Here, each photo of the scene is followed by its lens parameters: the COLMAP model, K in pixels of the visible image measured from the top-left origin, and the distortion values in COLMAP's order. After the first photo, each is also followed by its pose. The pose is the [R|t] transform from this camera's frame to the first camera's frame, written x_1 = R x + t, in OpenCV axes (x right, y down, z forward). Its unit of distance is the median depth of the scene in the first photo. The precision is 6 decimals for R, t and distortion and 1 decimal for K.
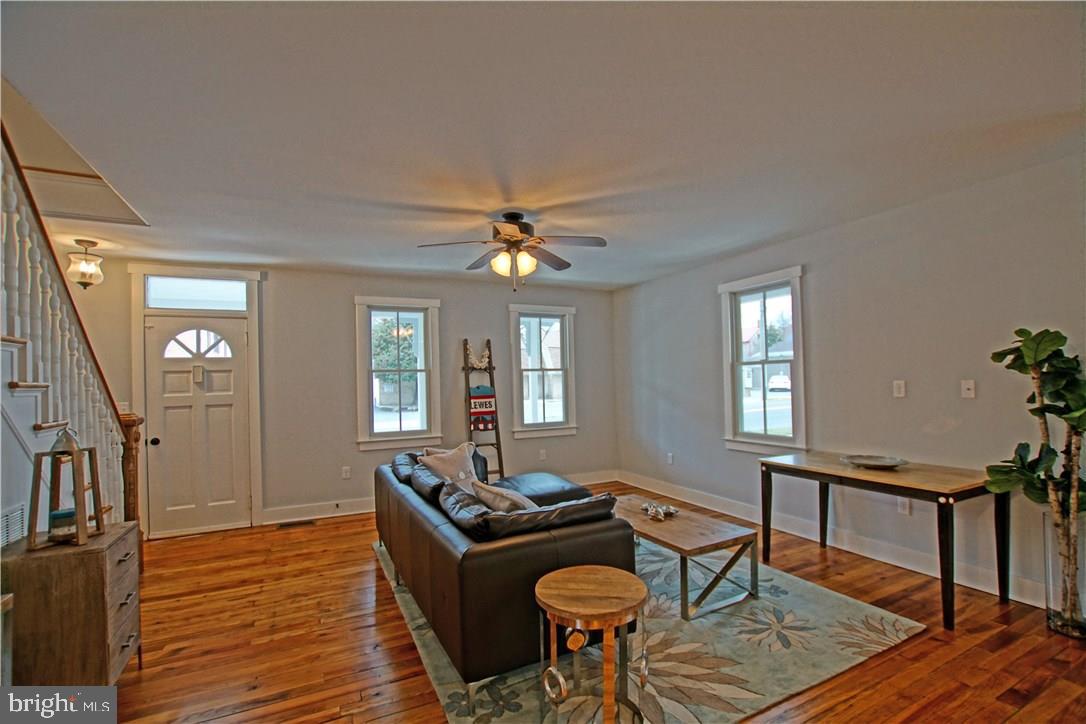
lens RADIAL K [[495.9, 0, 534.7], [0, 495.9, 370.6], [0, 0, 1]] dist [-0.002325, -0.000039]
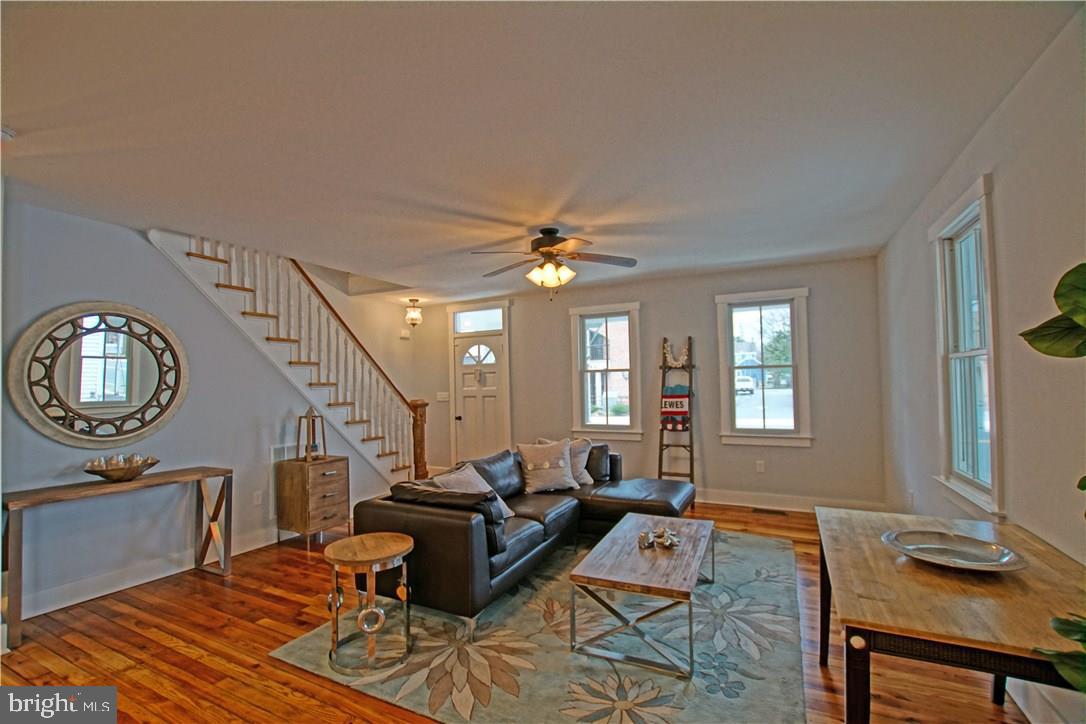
lens RADIAL K [[477.8, 0, 541.6], [0, 477.8, 372.2], [0, 0, 1]] dist [-0.027305, 0.000220]
pose [[0.617111, -0.007370, -0.786841, 0.558739], [0.018535, 0.999815, 0.005172, -0.005275], [0.786657, -0.017776, 0.617134, 0.255741]]
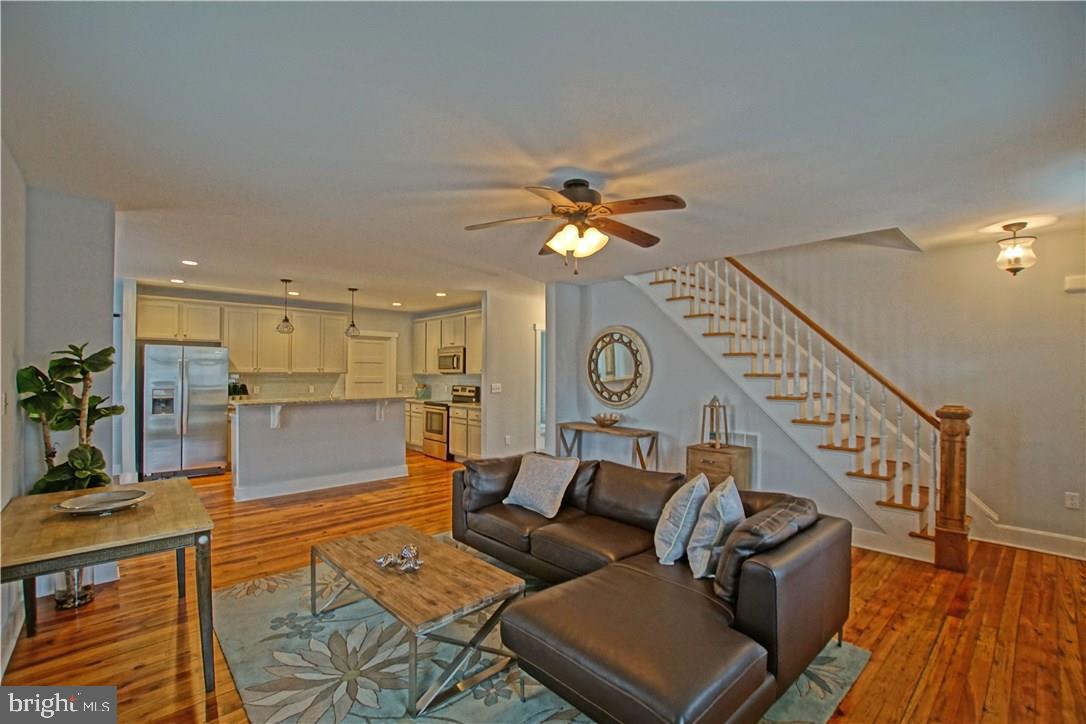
lens RADIAL K [[477.8, 0, 541.6], [0, 477.8, 372.2], [0, 0, 1]] dist [-0.027305, 0.000220]
pose [[-0.954677, 0.017907, -0.297105, 0.187364], [0.021004, 0.999753, -0.007235, 0.007816], [0.296902, -0.013147, -0.954818, 1.281238]]
